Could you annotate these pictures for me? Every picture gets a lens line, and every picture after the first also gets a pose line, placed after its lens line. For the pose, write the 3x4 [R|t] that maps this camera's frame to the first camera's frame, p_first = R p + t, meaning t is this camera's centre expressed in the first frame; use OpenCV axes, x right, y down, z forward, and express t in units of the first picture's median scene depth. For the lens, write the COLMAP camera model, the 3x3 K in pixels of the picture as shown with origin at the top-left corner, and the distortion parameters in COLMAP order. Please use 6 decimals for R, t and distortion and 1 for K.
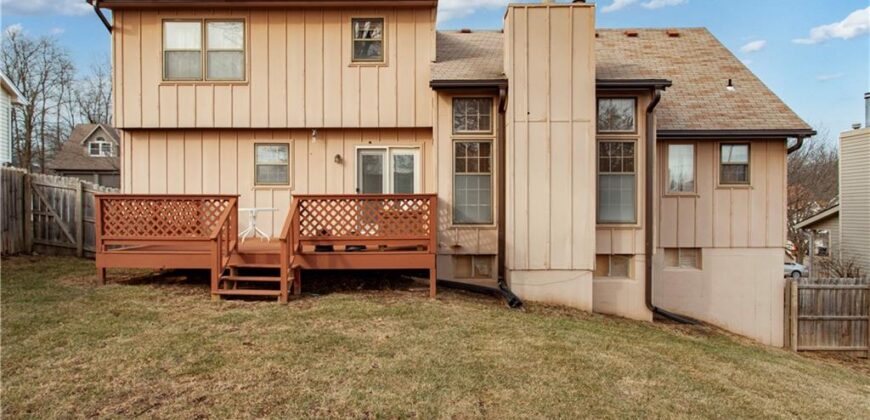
lens RADIAL K [[543.4, 0, 433.3], [0, 543.4, 217.4], [0, 0, 1]] dist [-0.012129, 0.005577]
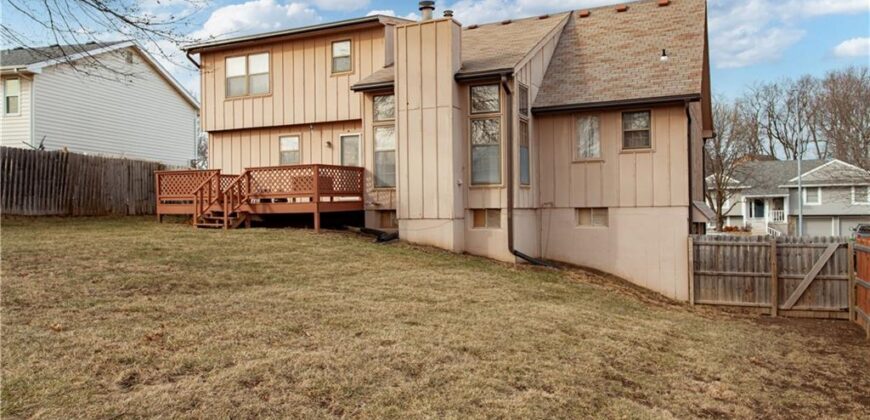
lens RADIAL K [[632.9, 0, 430.1], [0, 632.9, 208.8], [0, 0, 1]] dist [0.024346, -0.001474]
pose [[0.907670, -0.008842, -0.419592, 0.742098], [0.005104, 0.999937, -0.010029, 0.073261], [0.419654, 0.006961, 0.907657, -0.350603]]
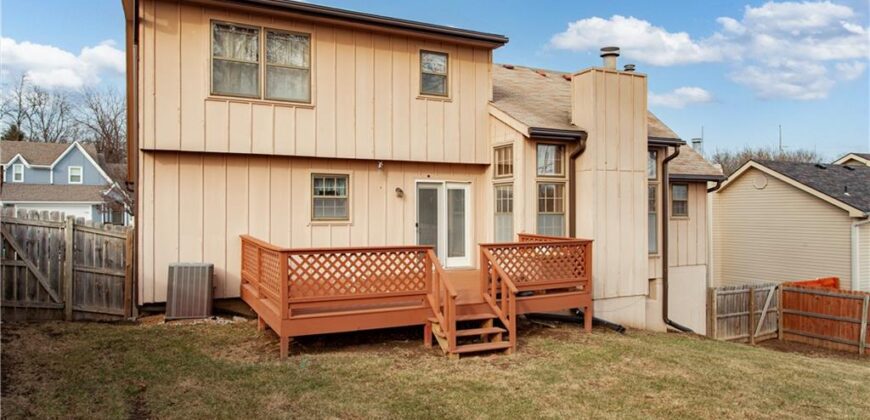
lens RADIAL K [[588.8, 0, 442.7], [0, 588.8, 206.7], [0, 0, 1]] dist [-0.000818, -0.001821]
pose [[0.875745, 0.002959, 0.482764, -0.620096], [0.007974, 0.999756, -0.020592, -0.062382], [-0.482707, 0.021883, 0.875508, 0.058388]]
